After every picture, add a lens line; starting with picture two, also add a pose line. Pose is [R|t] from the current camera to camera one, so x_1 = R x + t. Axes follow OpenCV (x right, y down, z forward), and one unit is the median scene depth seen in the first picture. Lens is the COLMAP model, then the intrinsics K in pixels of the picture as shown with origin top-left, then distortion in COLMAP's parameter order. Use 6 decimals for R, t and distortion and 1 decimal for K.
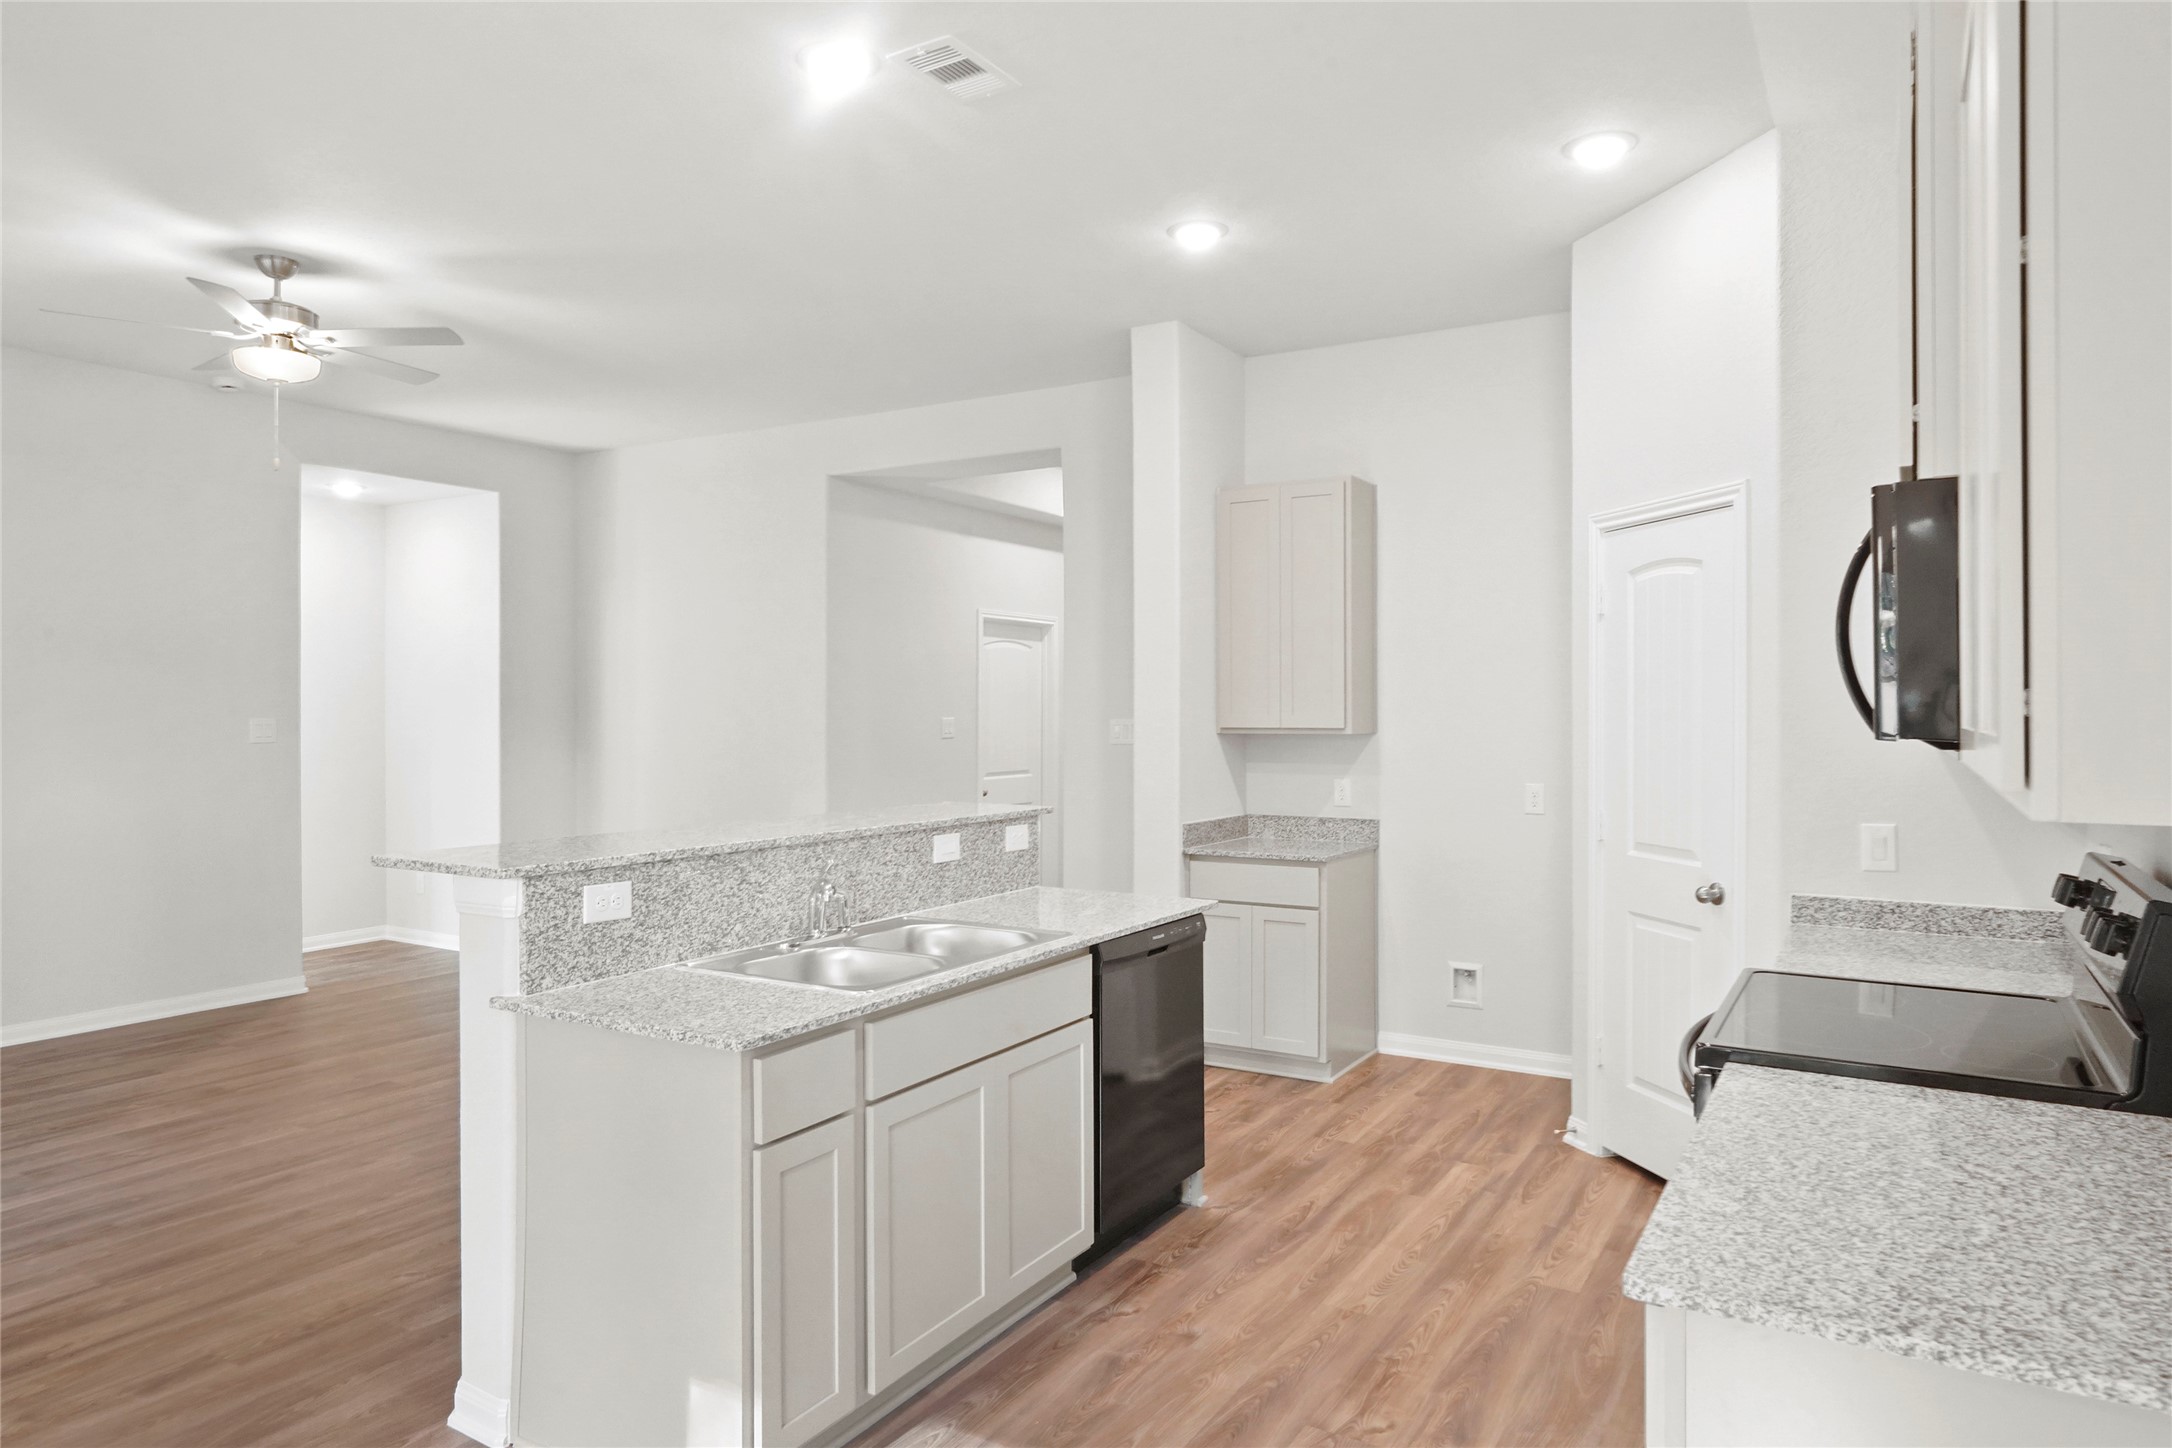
lens RADIAL K [[1335.9, 0, 1098.2], [0, 1335.9, 687.1], [0, 0, 1]] dist [0.006582, 0.002591]
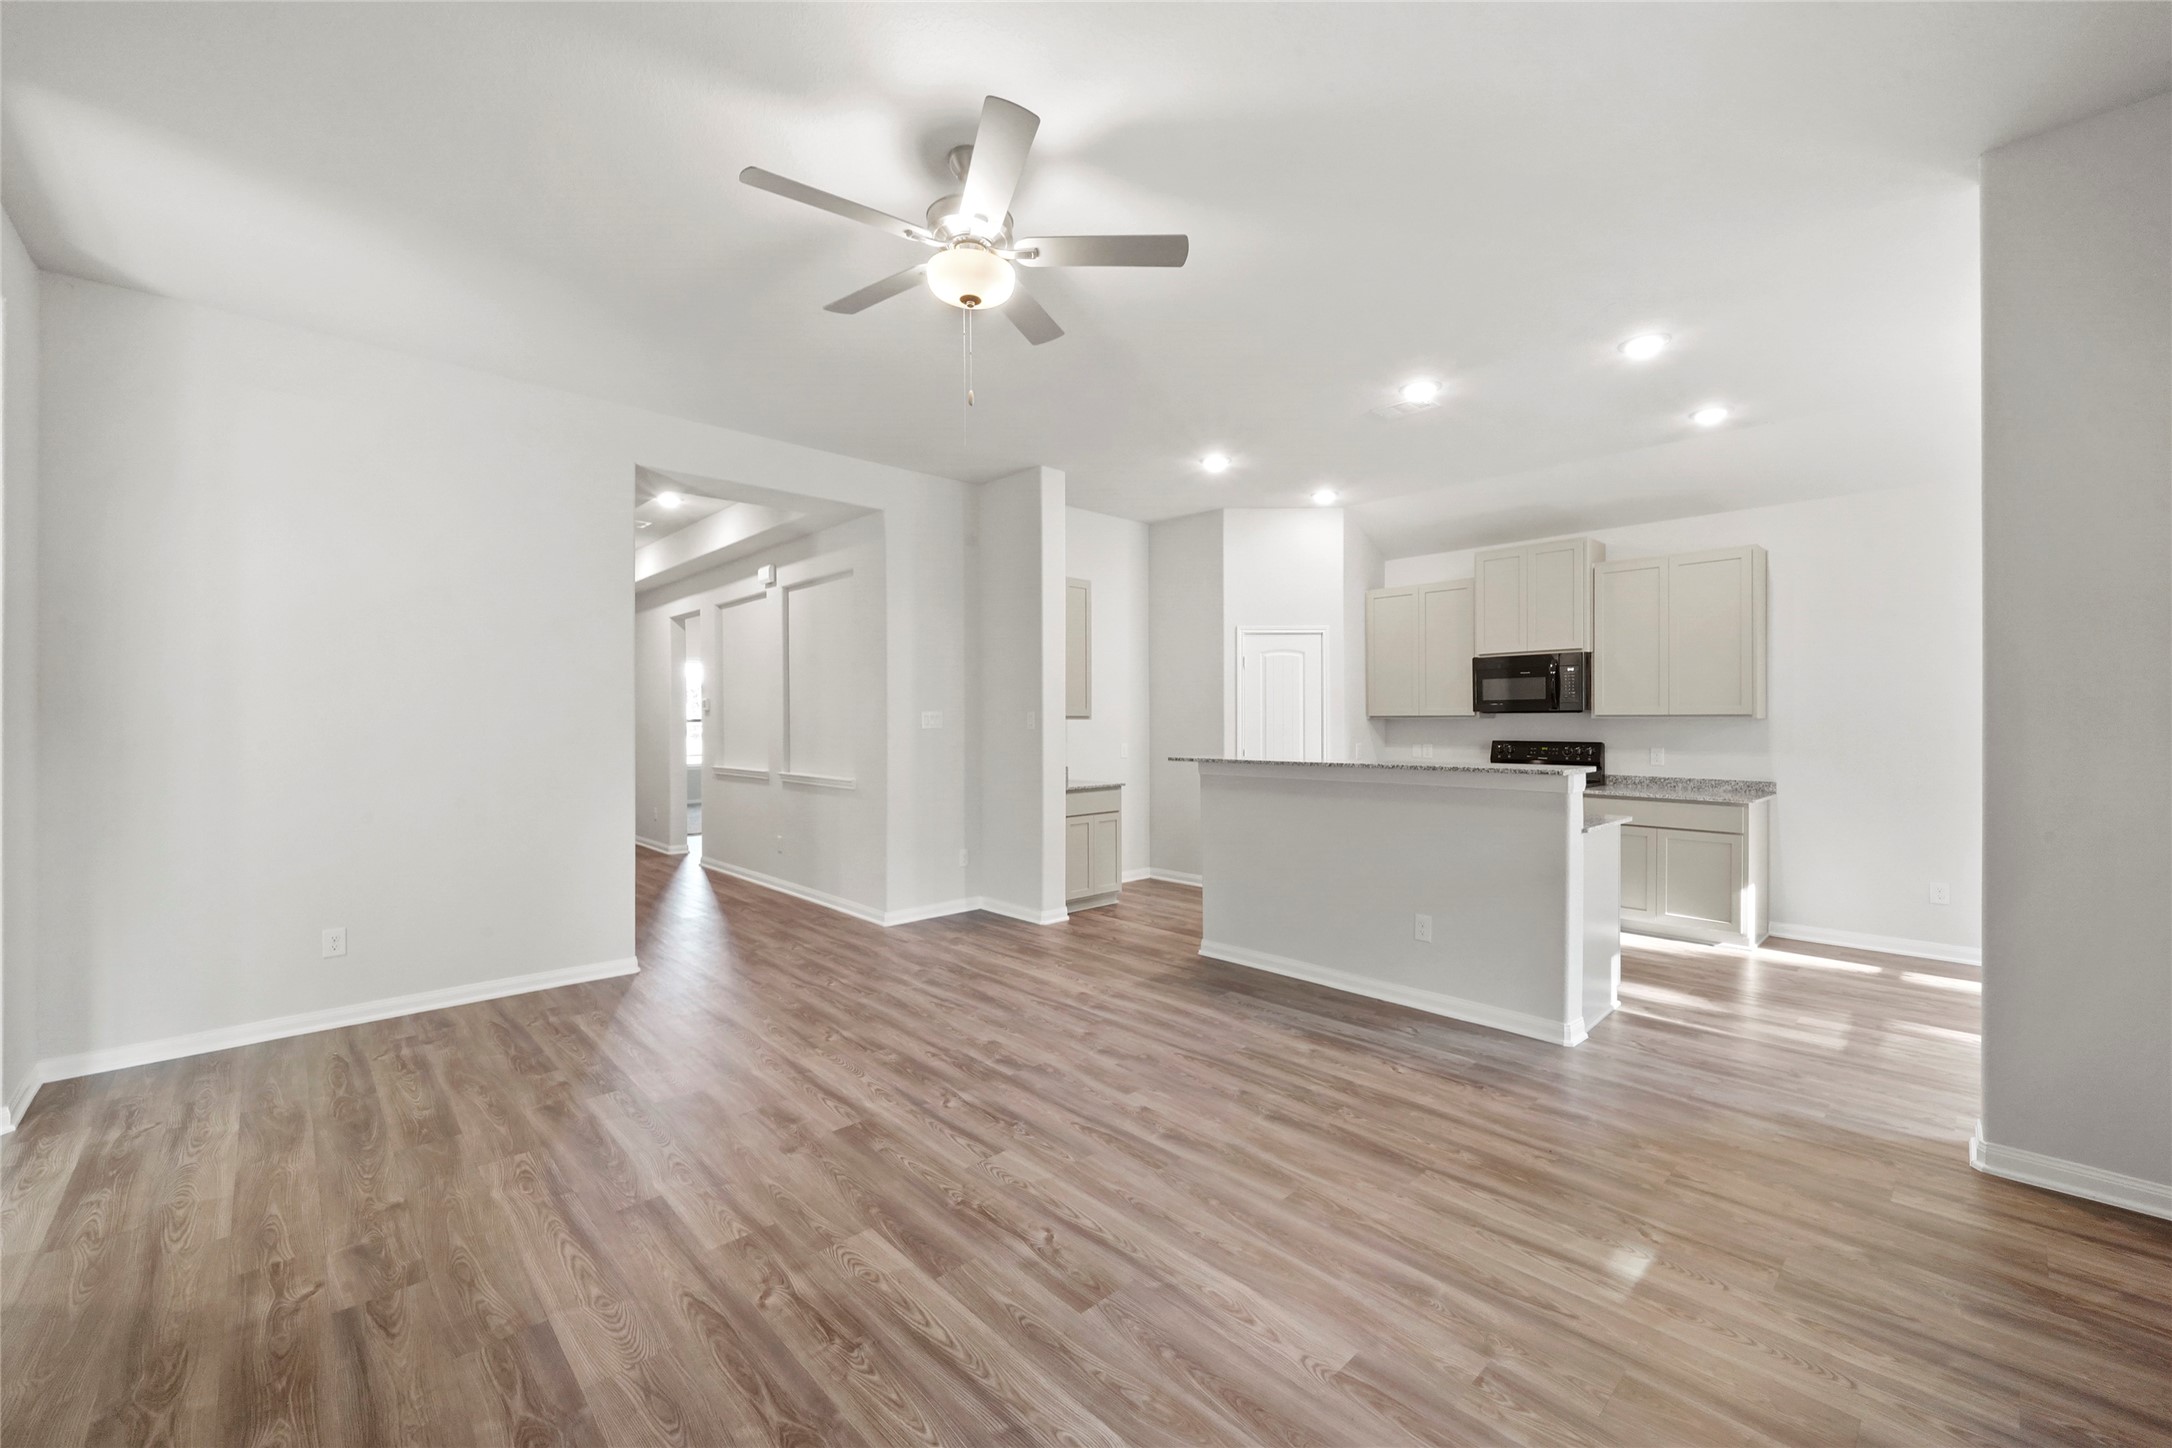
lens RADIAL K [[857.5, 0, 1093.8], [0, 857.5, 719.4], [0, 0, 1]] dist [-0.002172, 0.000016]
pose [[0.270986, 0.002757, 0.962579, -1.314687], [-0.012436, 0.999922, 0.000637, 0.045170], [-0.962503, -0.012143, 0.271000, 0.921235]]
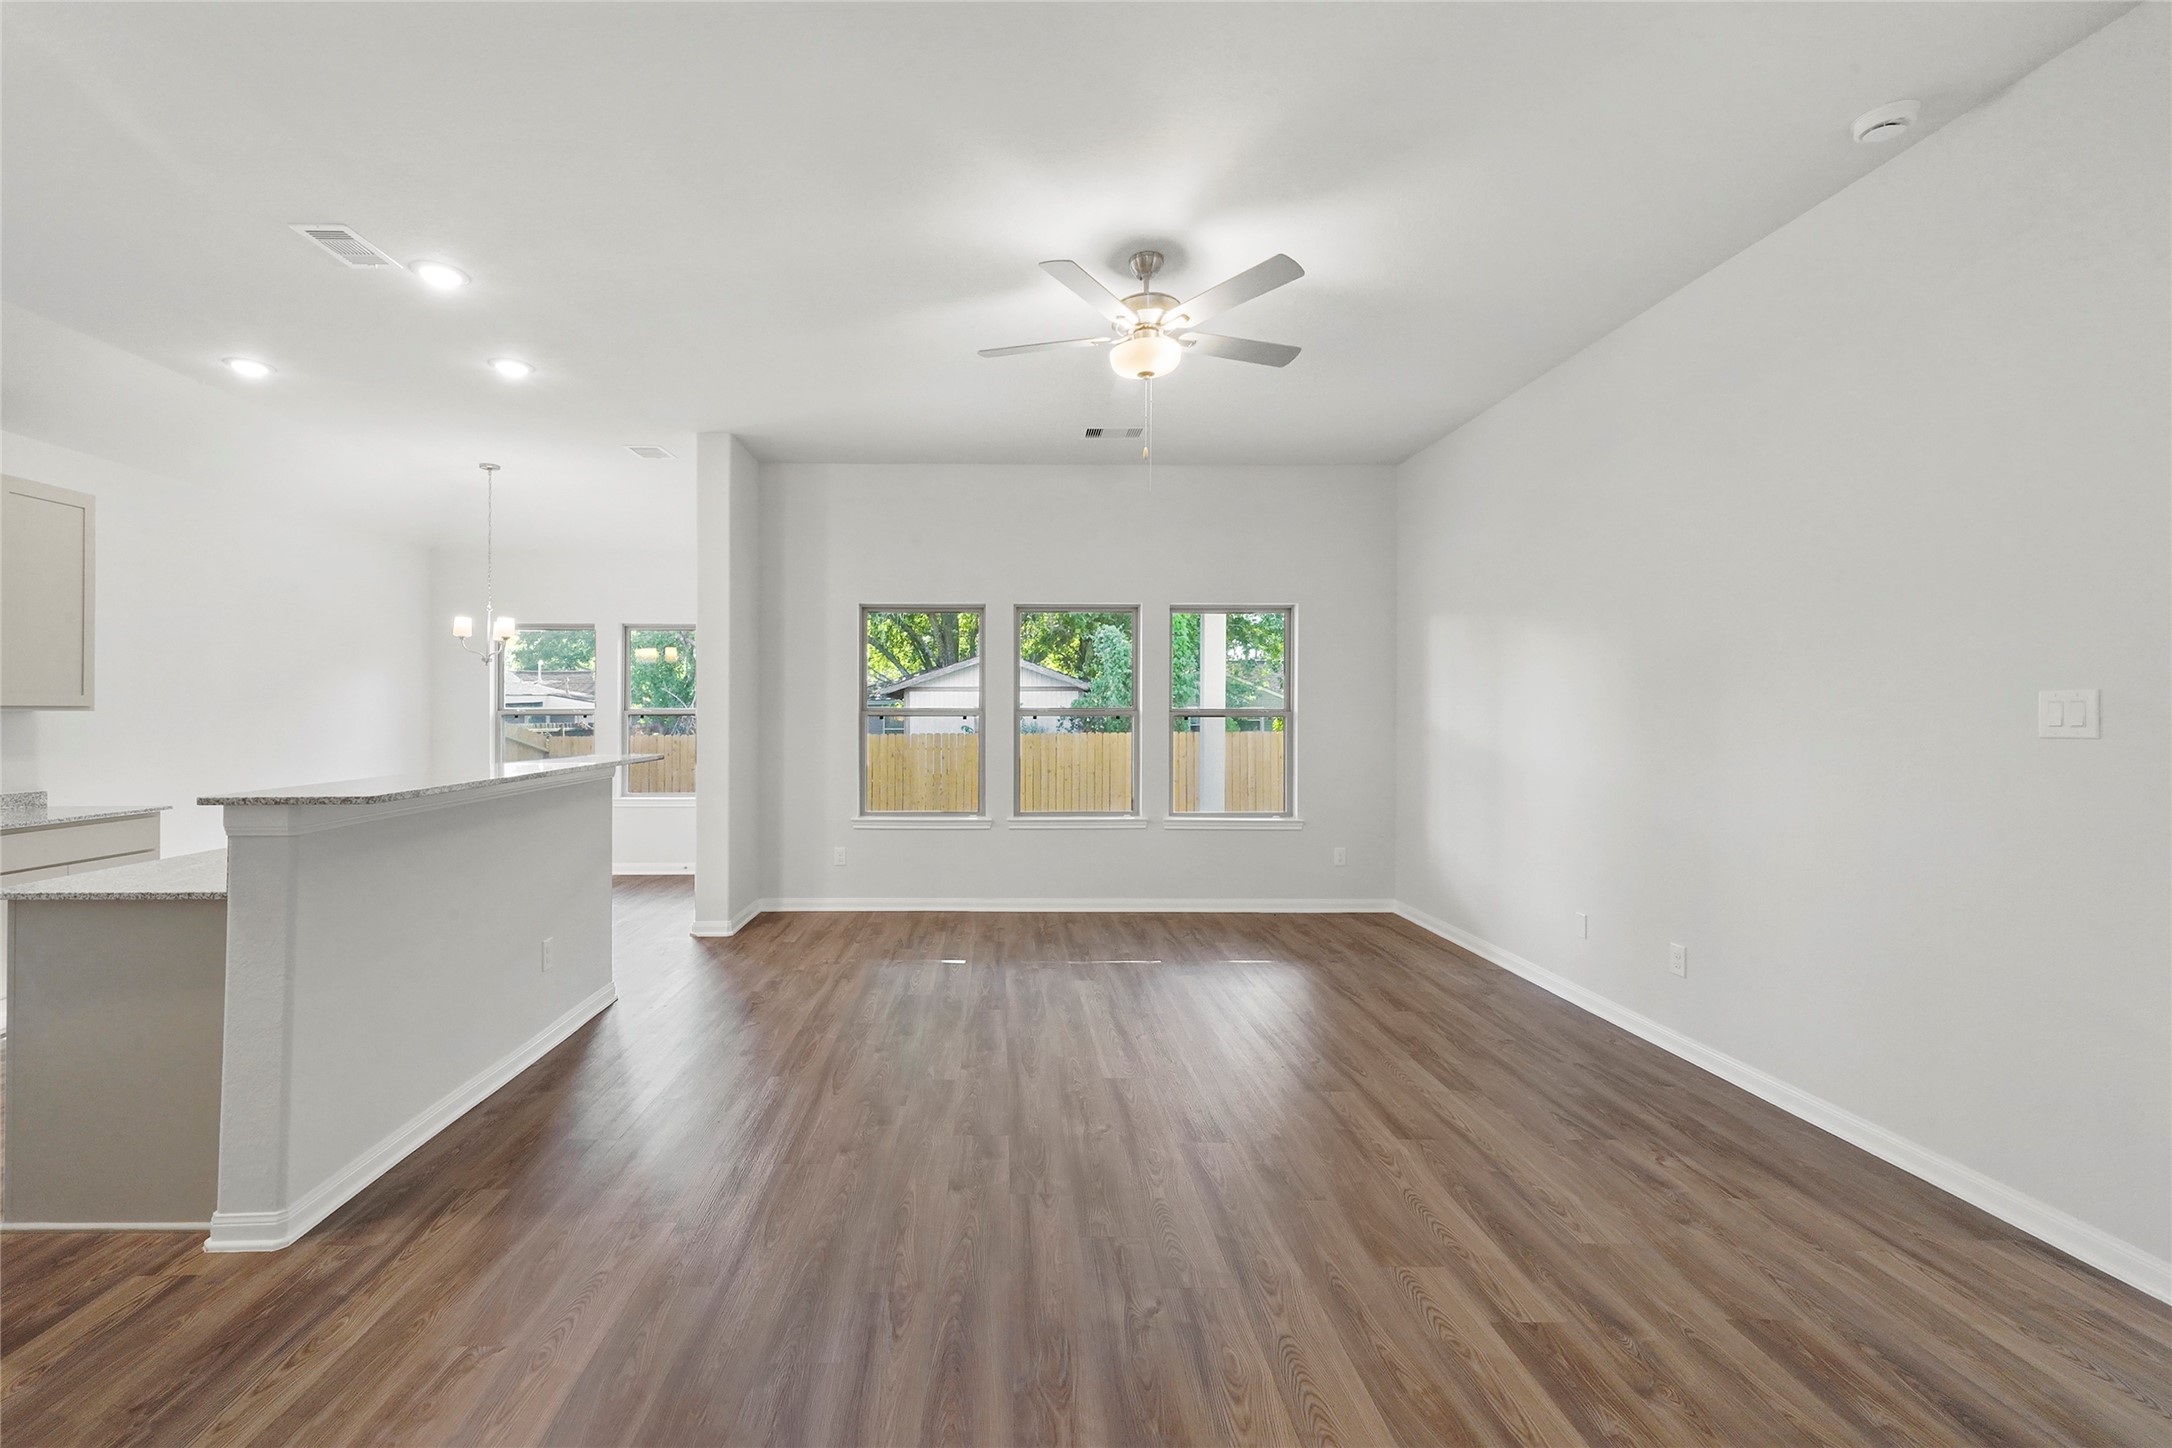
lens RADIAL K [[879.0, 0, 1005.0], [0, 879.0, 724.9], [0, 0, 1]] dist [-0.001302, 0.000143]
pose [[-0.860858, 0.009798, -0.508751, -0.200904], [0.008898, 0.999952, 0.004202, 0.054470], [0.508767, -0.000909, -0.860904, 1.812225]]
